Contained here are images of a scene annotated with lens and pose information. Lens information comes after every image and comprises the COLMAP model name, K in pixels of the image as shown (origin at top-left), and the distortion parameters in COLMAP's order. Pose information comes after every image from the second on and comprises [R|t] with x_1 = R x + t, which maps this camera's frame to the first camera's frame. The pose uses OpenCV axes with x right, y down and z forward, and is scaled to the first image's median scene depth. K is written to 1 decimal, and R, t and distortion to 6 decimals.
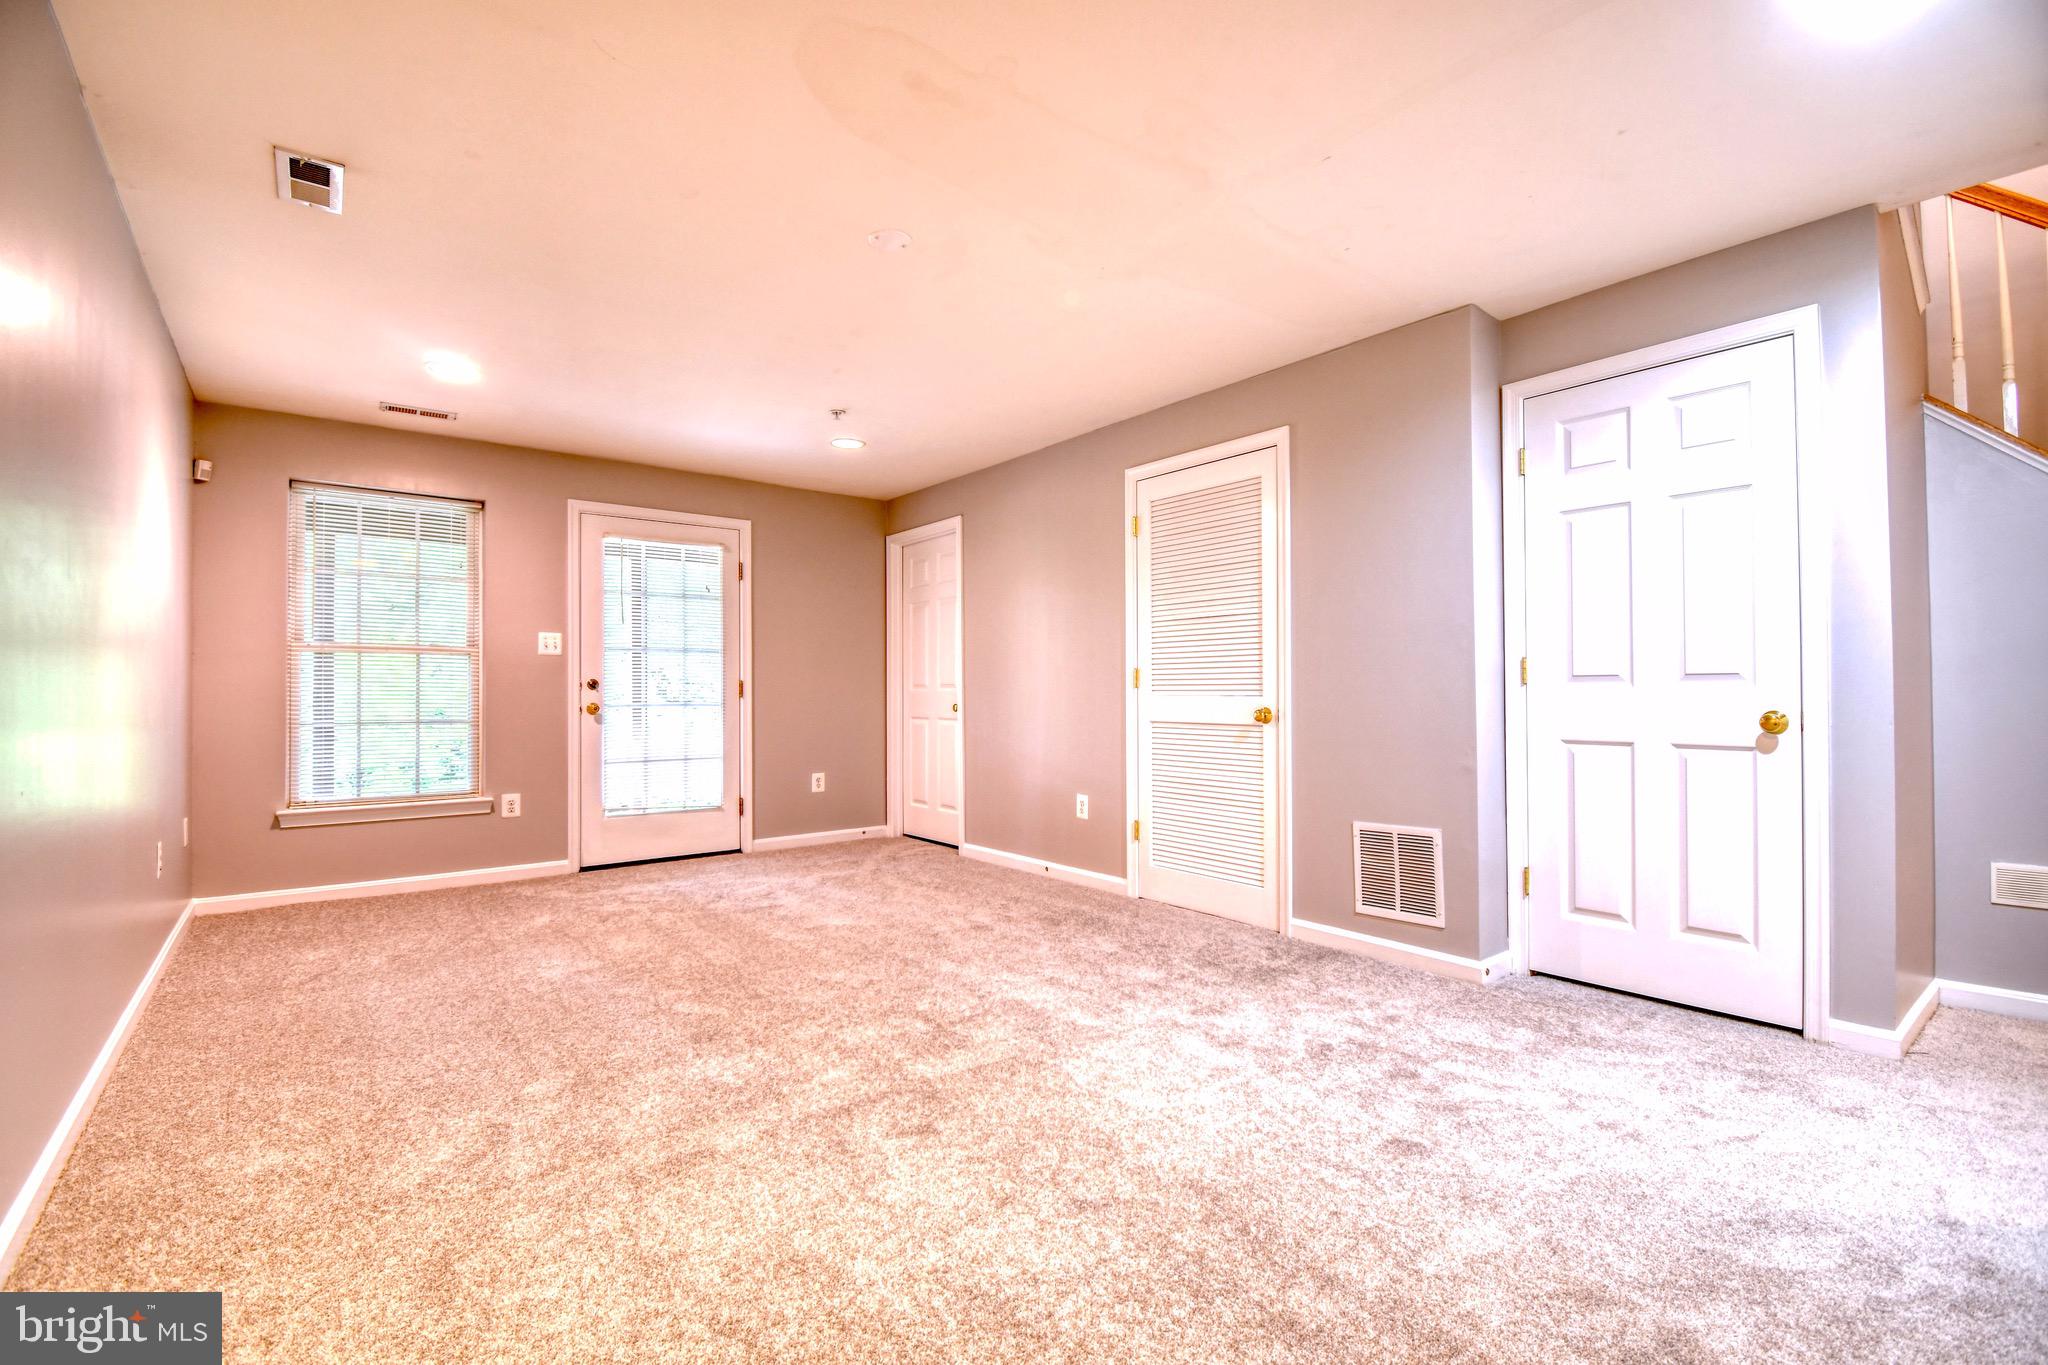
lens RADIAL K [[941.3, 0, 1008.4], [0, 941.3, 686.7], [0, 0, 1]] dist [0.021408, -0.025951]
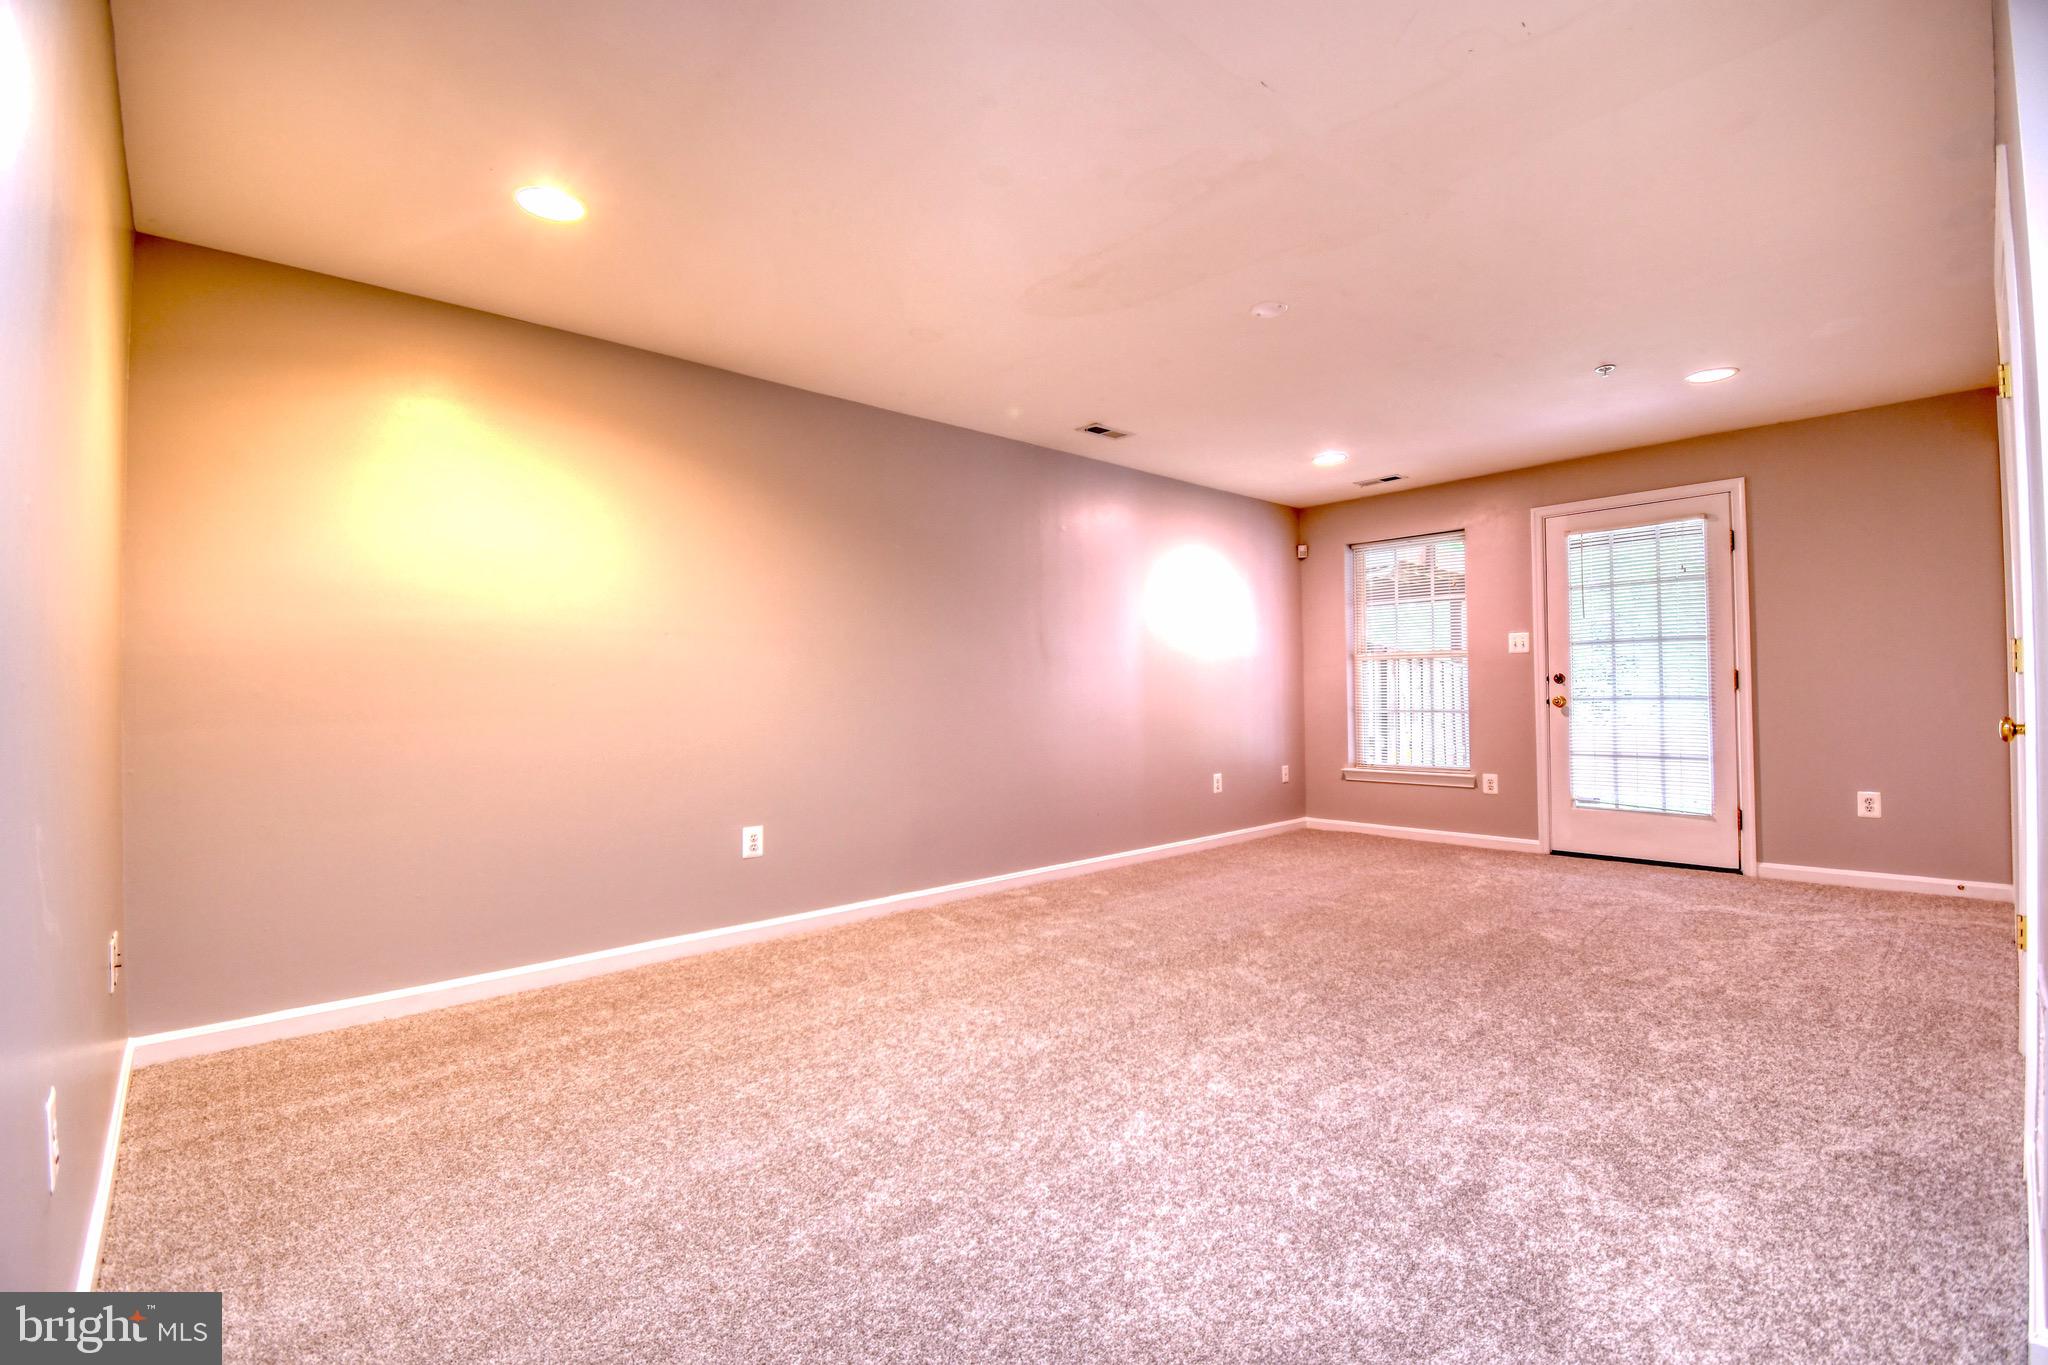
lens RADIAL K [[941.3, 0, 1008.4], [0, 941.3, 686.7], [0, 0, 1]] dist [0.021408, -0.025951]
pose [[0.023799, -0.006186, -0.999698, 0.600399], [0.019334, 0.999797, -0.005727, 0.000955], [0.999530, -0.019192, 0.023914, 0.364298]]
